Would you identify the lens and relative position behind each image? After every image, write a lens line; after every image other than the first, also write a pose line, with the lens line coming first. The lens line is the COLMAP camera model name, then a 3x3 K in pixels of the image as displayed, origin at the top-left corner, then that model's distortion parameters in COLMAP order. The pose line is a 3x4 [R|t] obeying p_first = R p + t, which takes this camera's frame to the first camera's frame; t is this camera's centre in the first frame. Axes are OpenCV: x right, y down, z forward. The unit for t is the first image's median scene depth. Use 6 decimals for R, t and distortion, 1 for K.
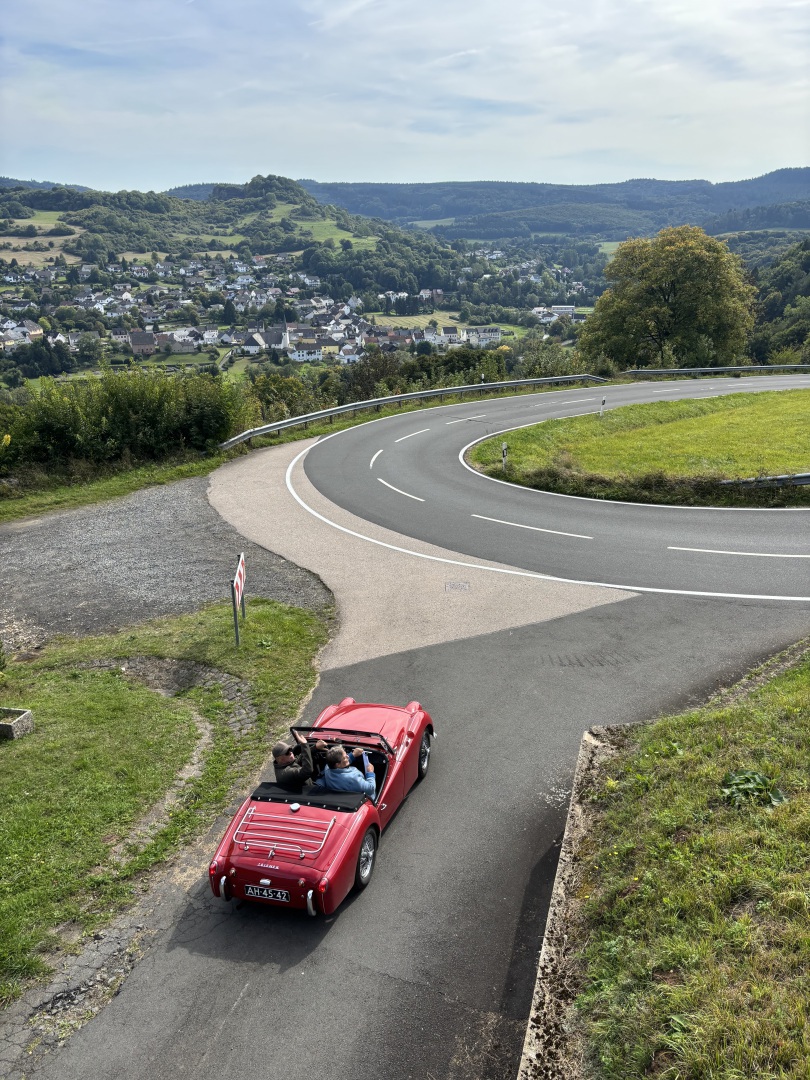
lens RADIAL K [[809.1, 0, 406.7], [0, 809.1, 545.1], [0, 0, 1]] dist [0.055628, -0.066741]
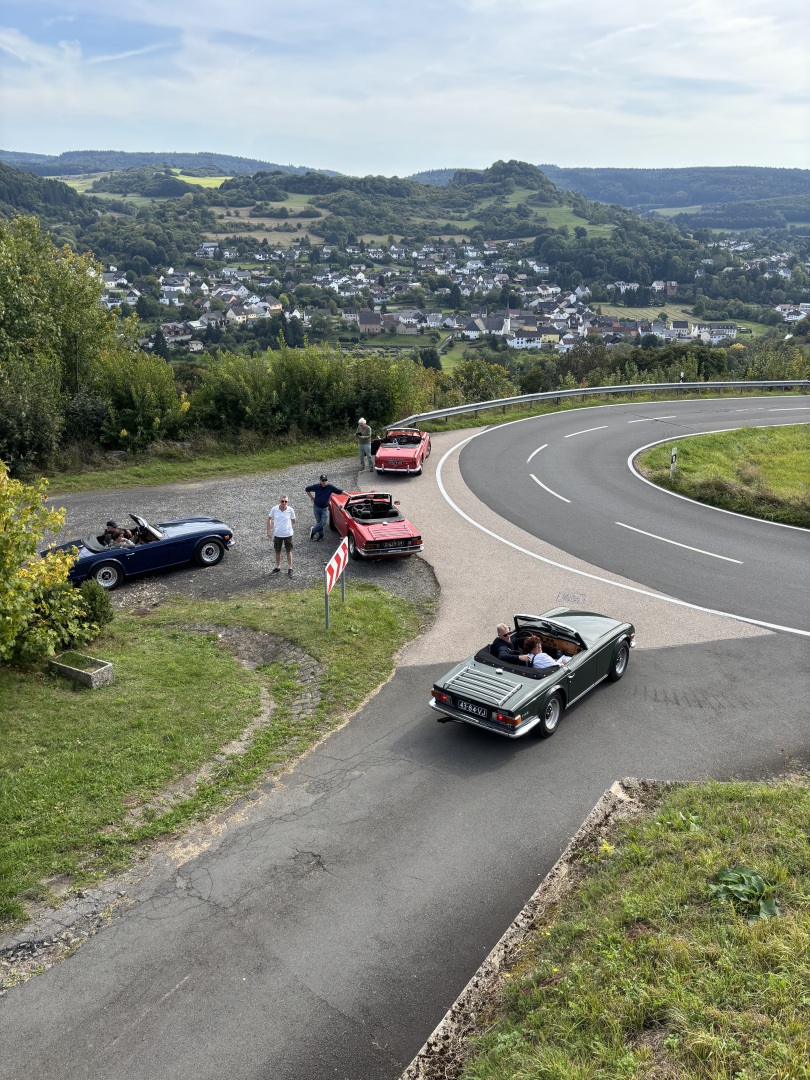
lens RADIAL K [[809.9, 0, 408.8], [0, 809.9, 546.0], [0, 0, 1]] dist [0.053619, -0.068005]
pose [[0.966865, 0.113700, -0.228570, 0.110772], [-0.110076, 0.993512, 0.028584, -0.018110], [0.230337, -0.002477, 0.973108, 0.048689]]
